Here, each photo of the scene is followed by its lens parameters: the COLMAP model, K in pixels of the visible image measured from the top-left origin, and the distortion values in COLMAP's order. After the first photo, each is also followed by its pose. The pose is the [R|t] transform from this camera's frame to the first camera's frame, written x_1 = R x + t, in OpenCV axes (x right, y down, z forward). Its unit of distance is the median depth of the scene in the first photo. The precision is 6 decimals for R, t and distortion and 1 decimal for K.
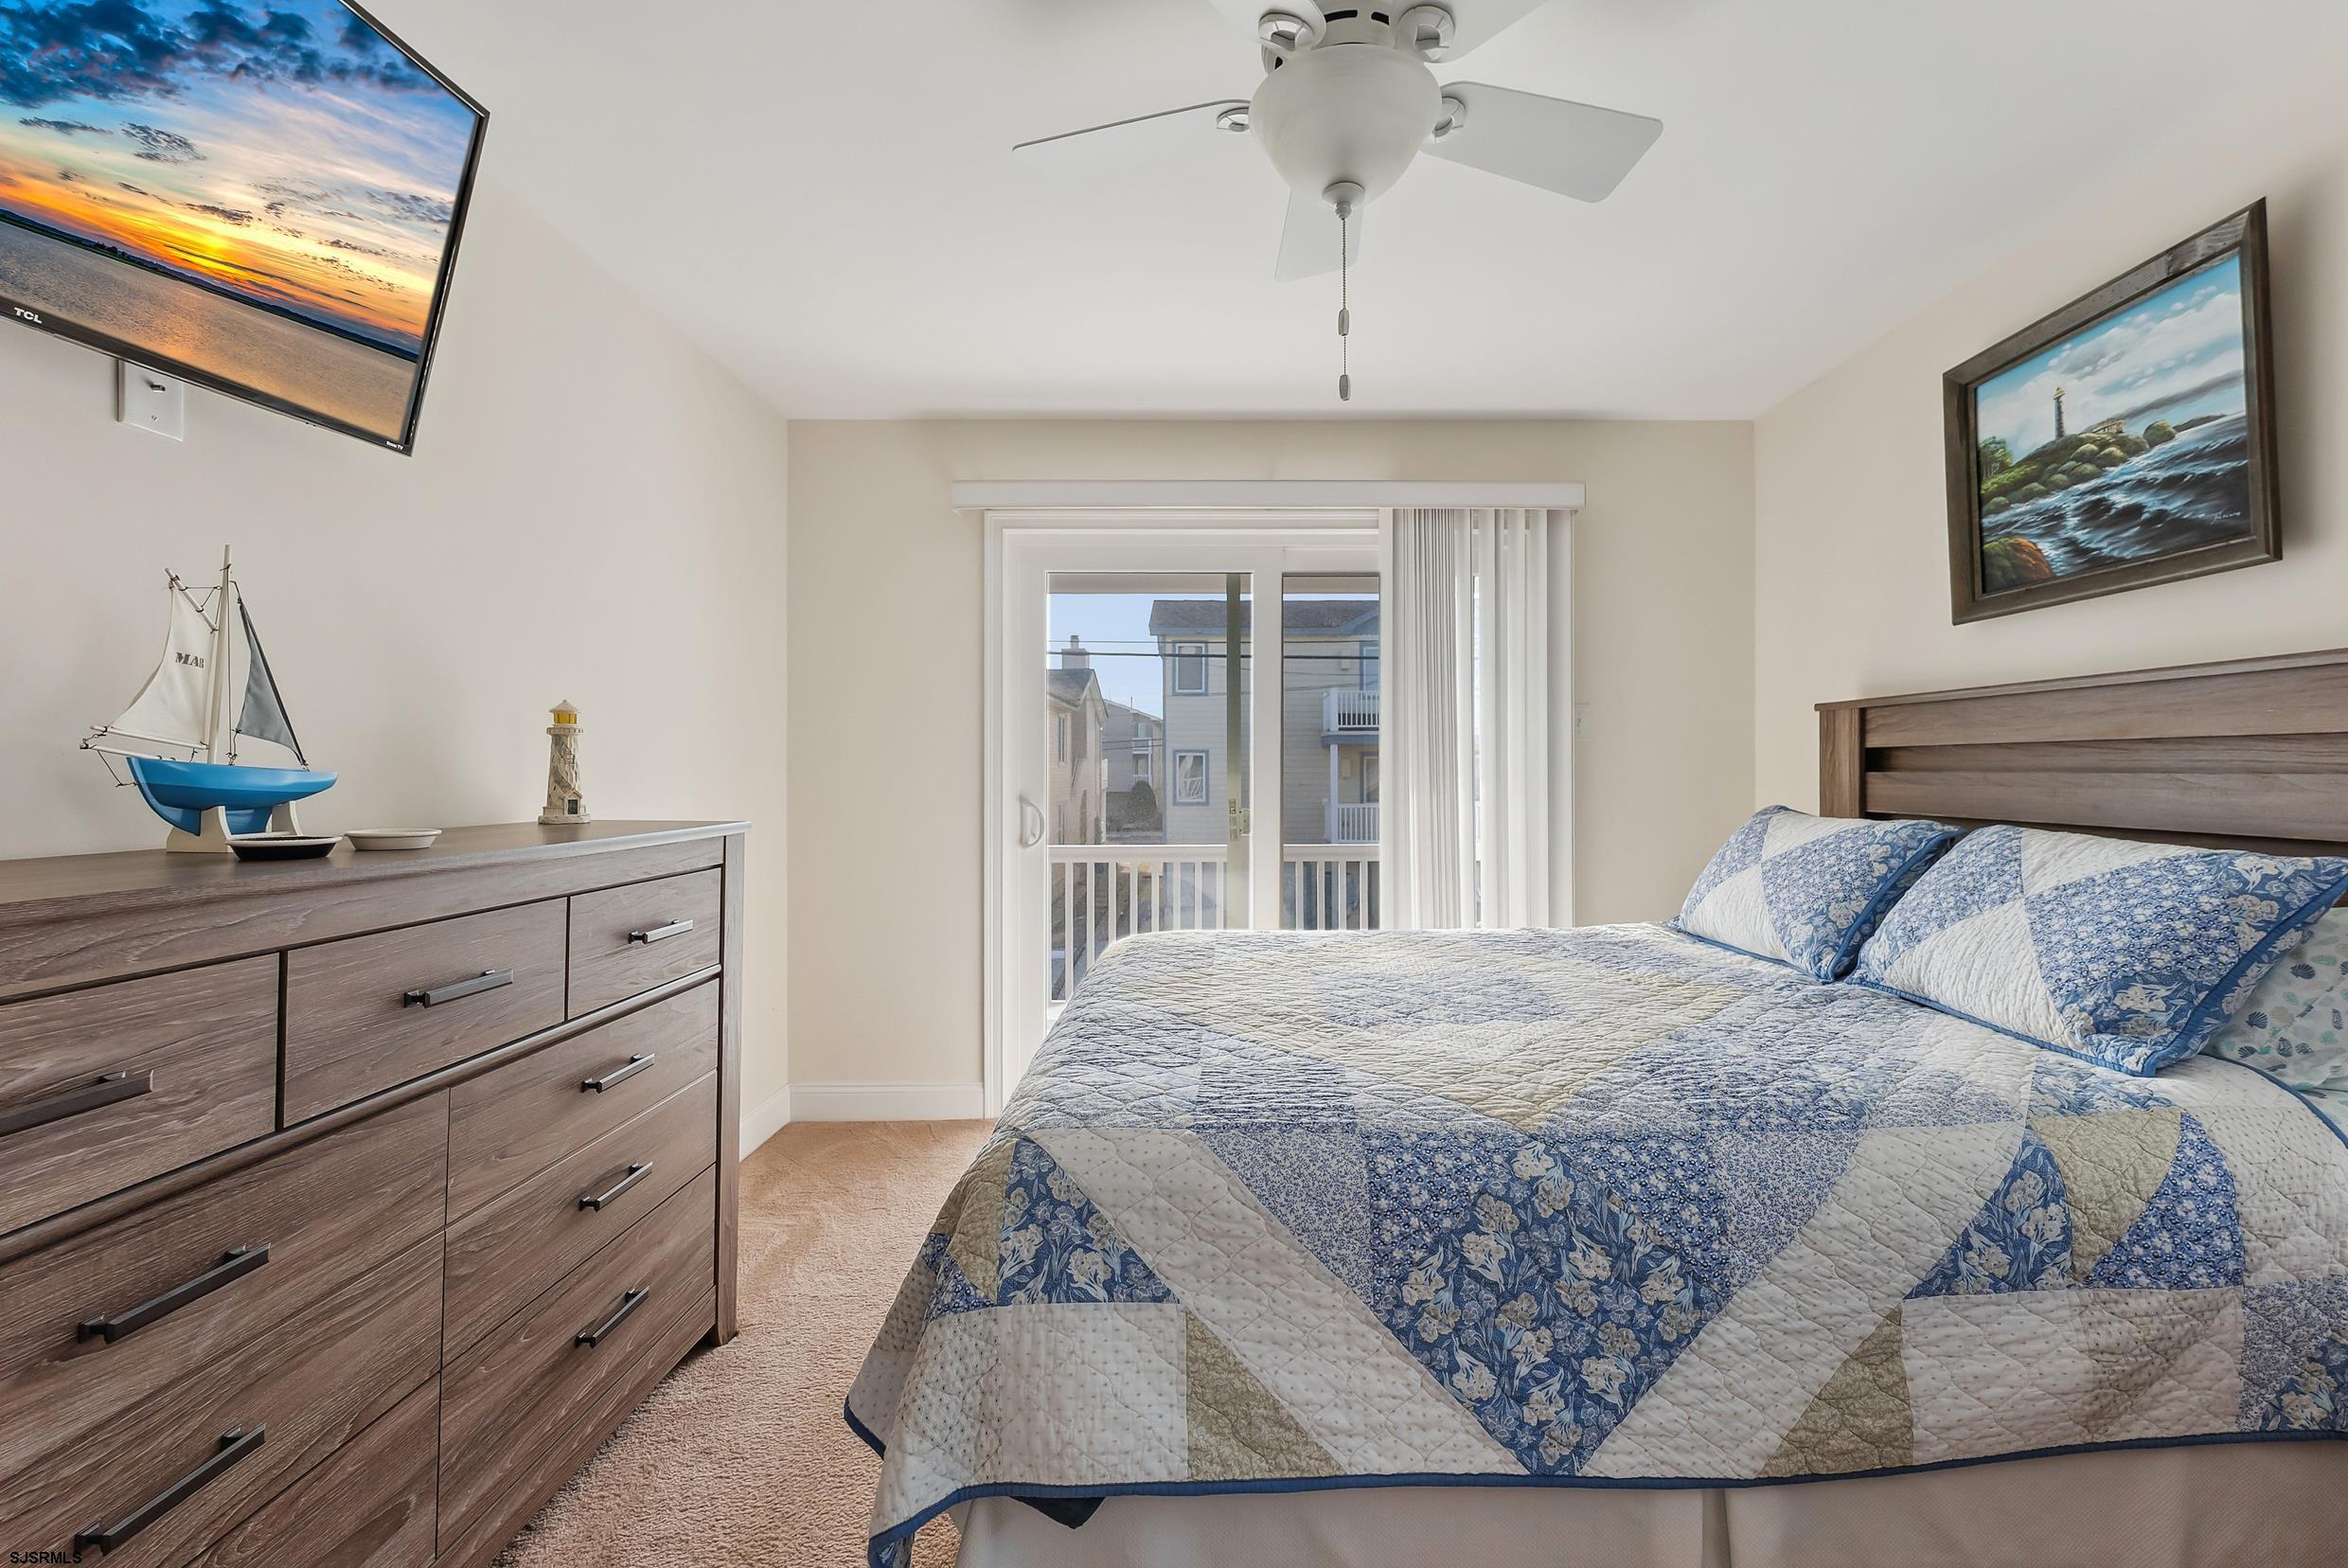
lens RADIAL K [[954.8, 0, 1175.3], [0, 954.8, 803.9], [0, 0, 1]] dist [-0.000545, 0.000127]
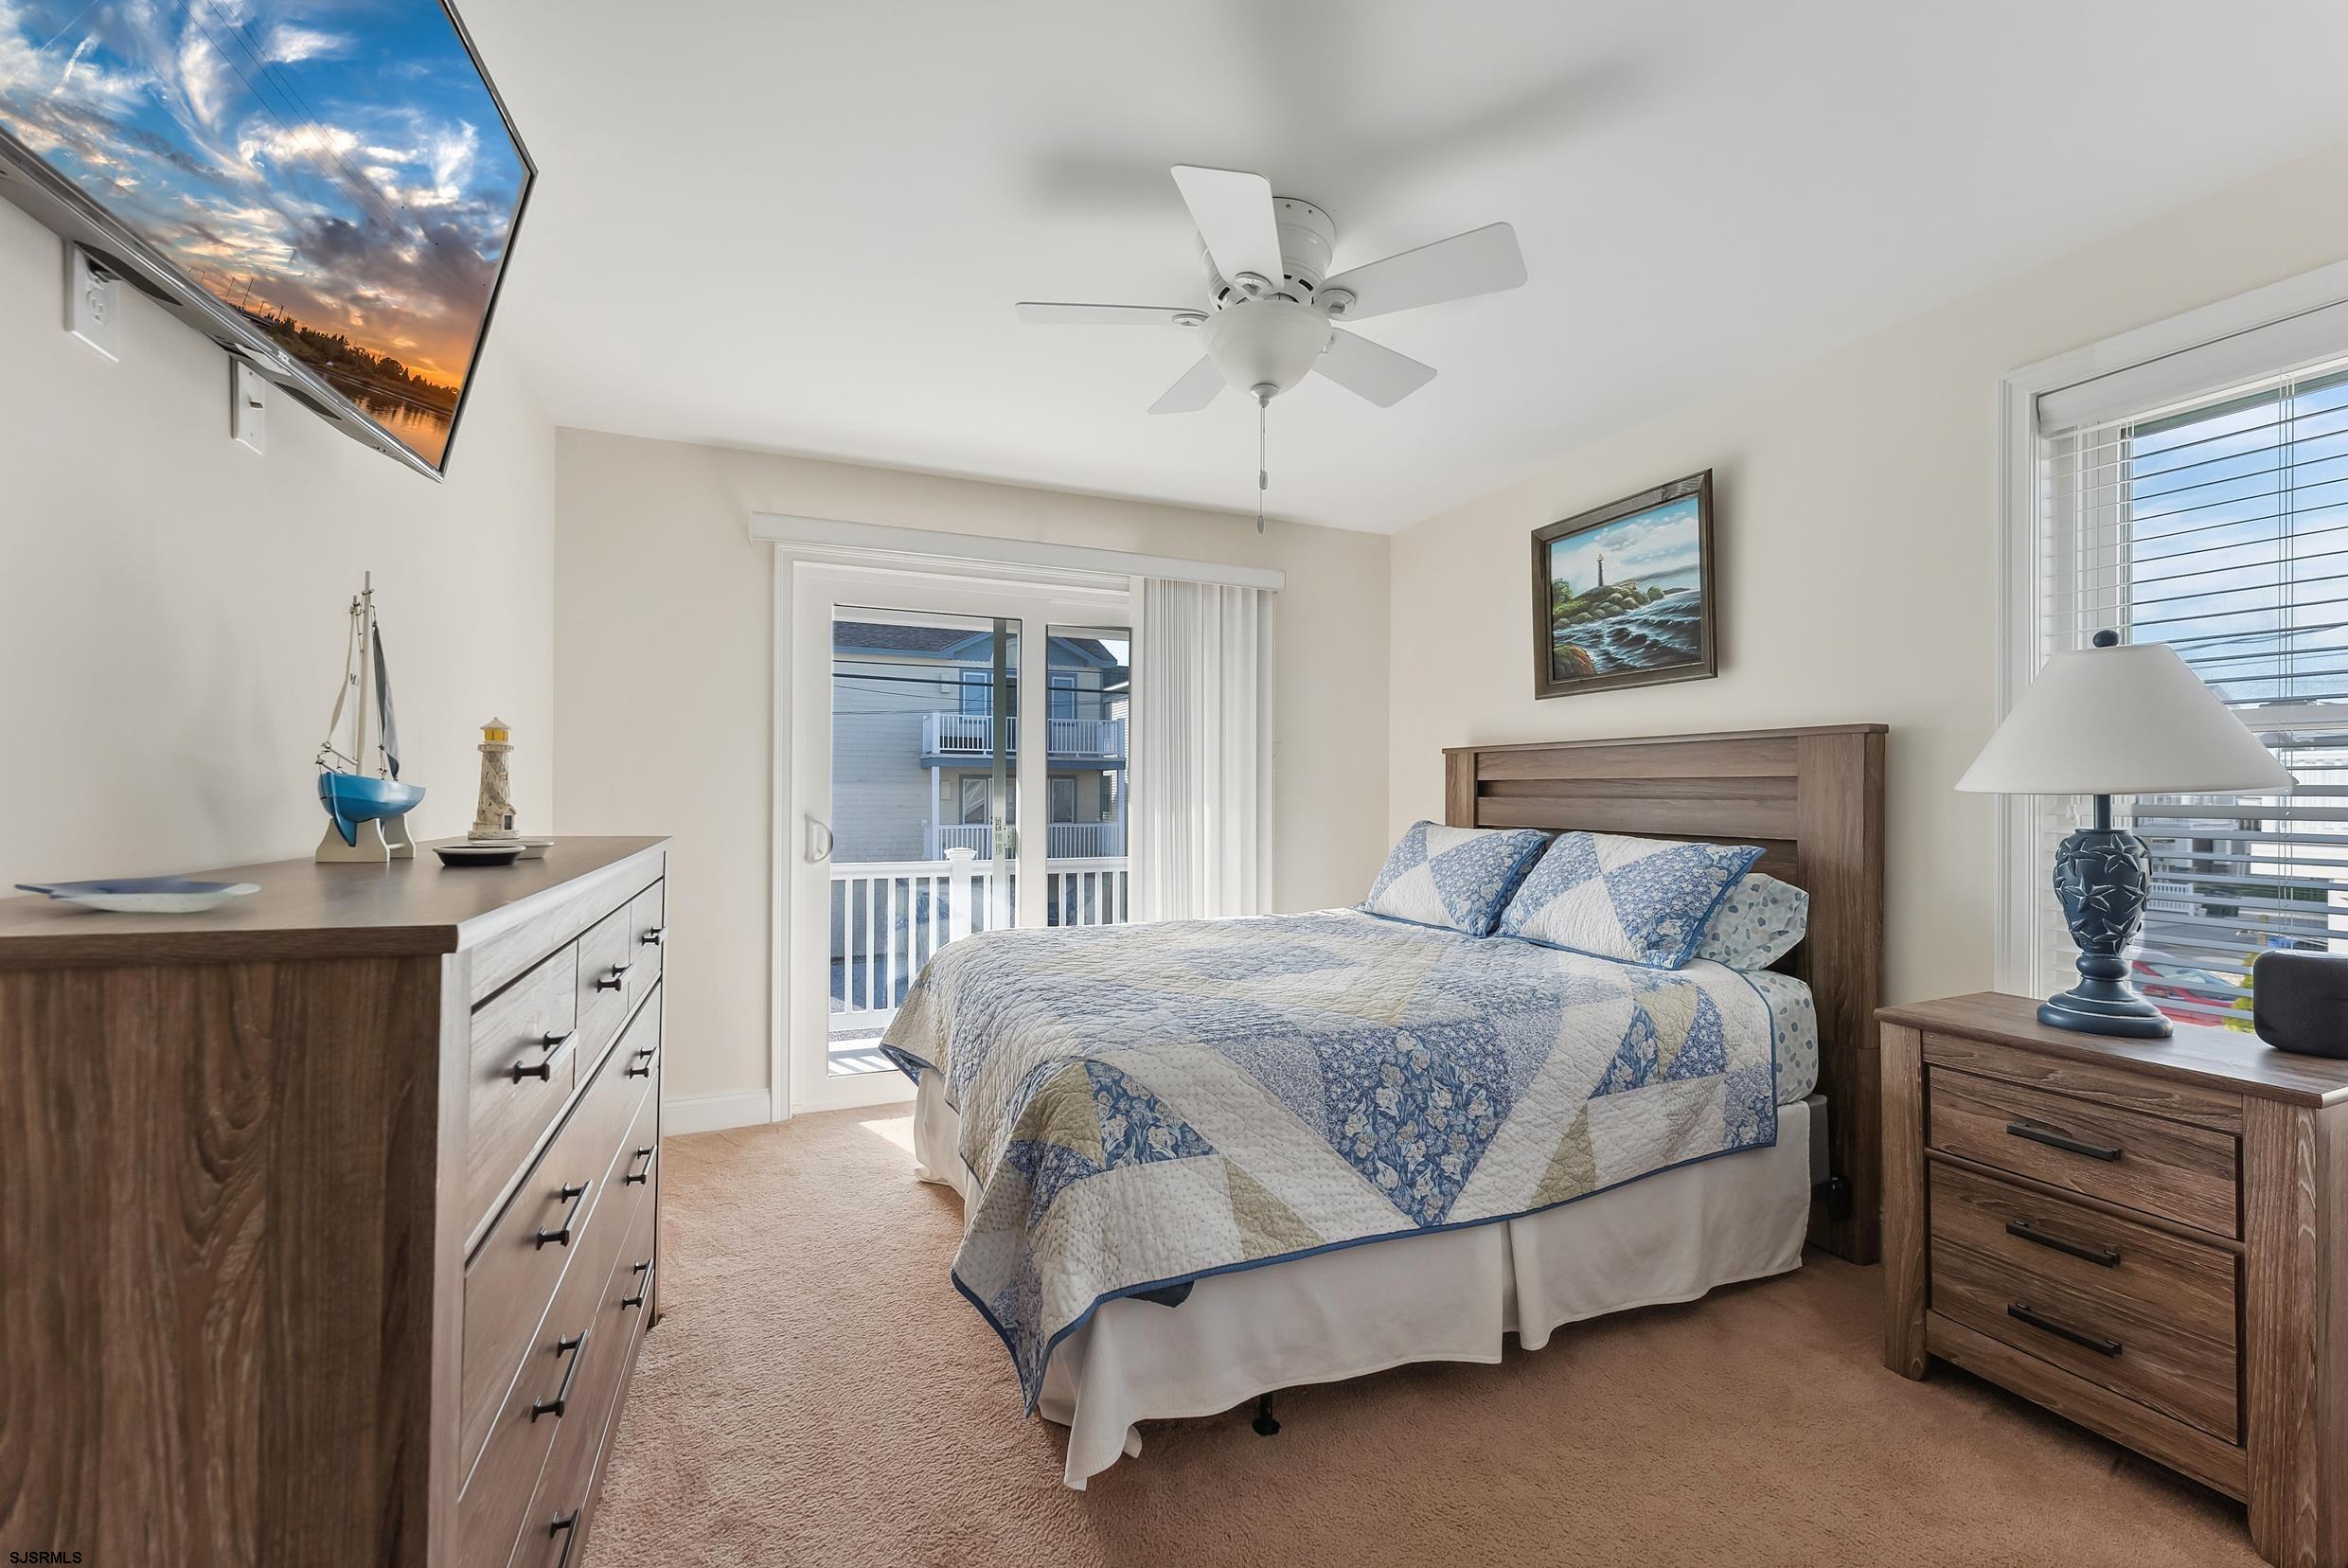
lens RADIAL K [[954.8, 0, 1101.2], [0, 954.8, 836.2], [0, 0, 1]] dist [-0.000545, 0.000127]
pose [[0.934301, -0.007472, 0.356408, -0.632601], [0.003699, 0.999930, 0.011266, 0.013479], [-0.356467, -0.009207, 0.934263, -0.284381]]
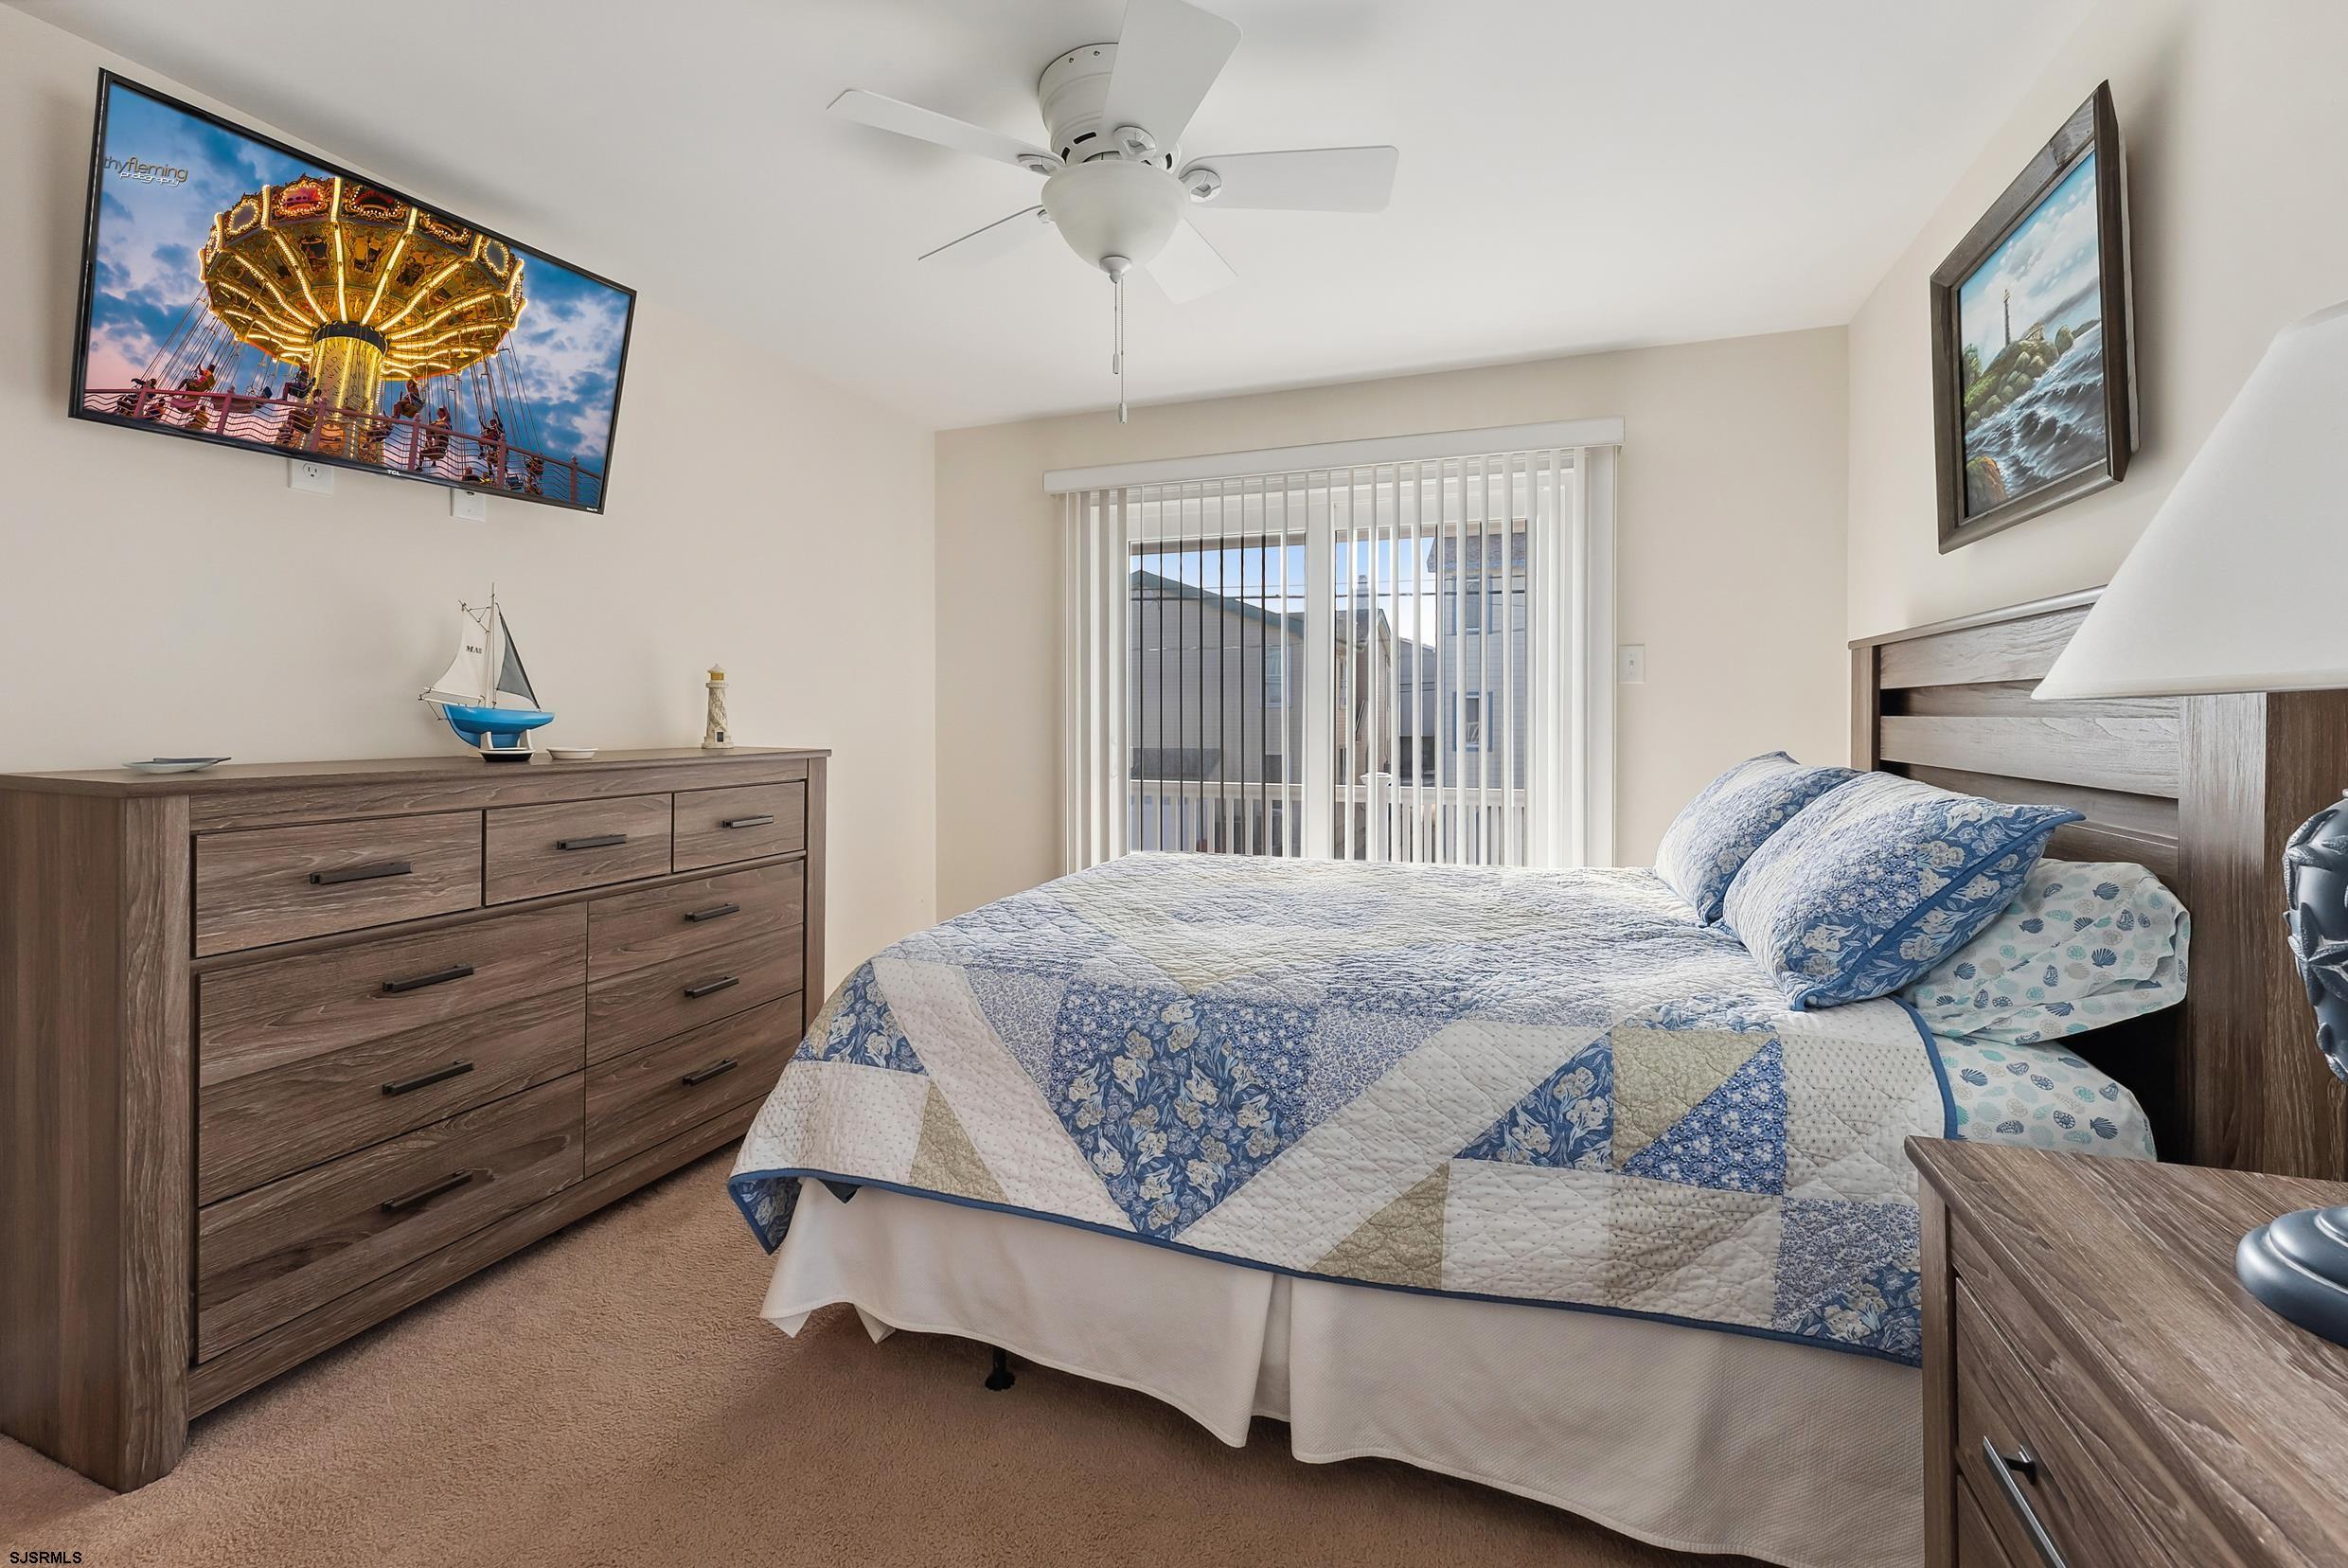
lens RADIAL K [[954.8, 0, 1116.9], [0, 954.8, 768.3], [0, 0, 1]] dist [-0.000545, 0.000127]
pose [[0.932942, 0.022264, -0.359339, 0.728468], [-0.014215, 0.999586, 0.025028, 0.008632], [0.359747, -0.018242, 0.932871, -0.234659]]
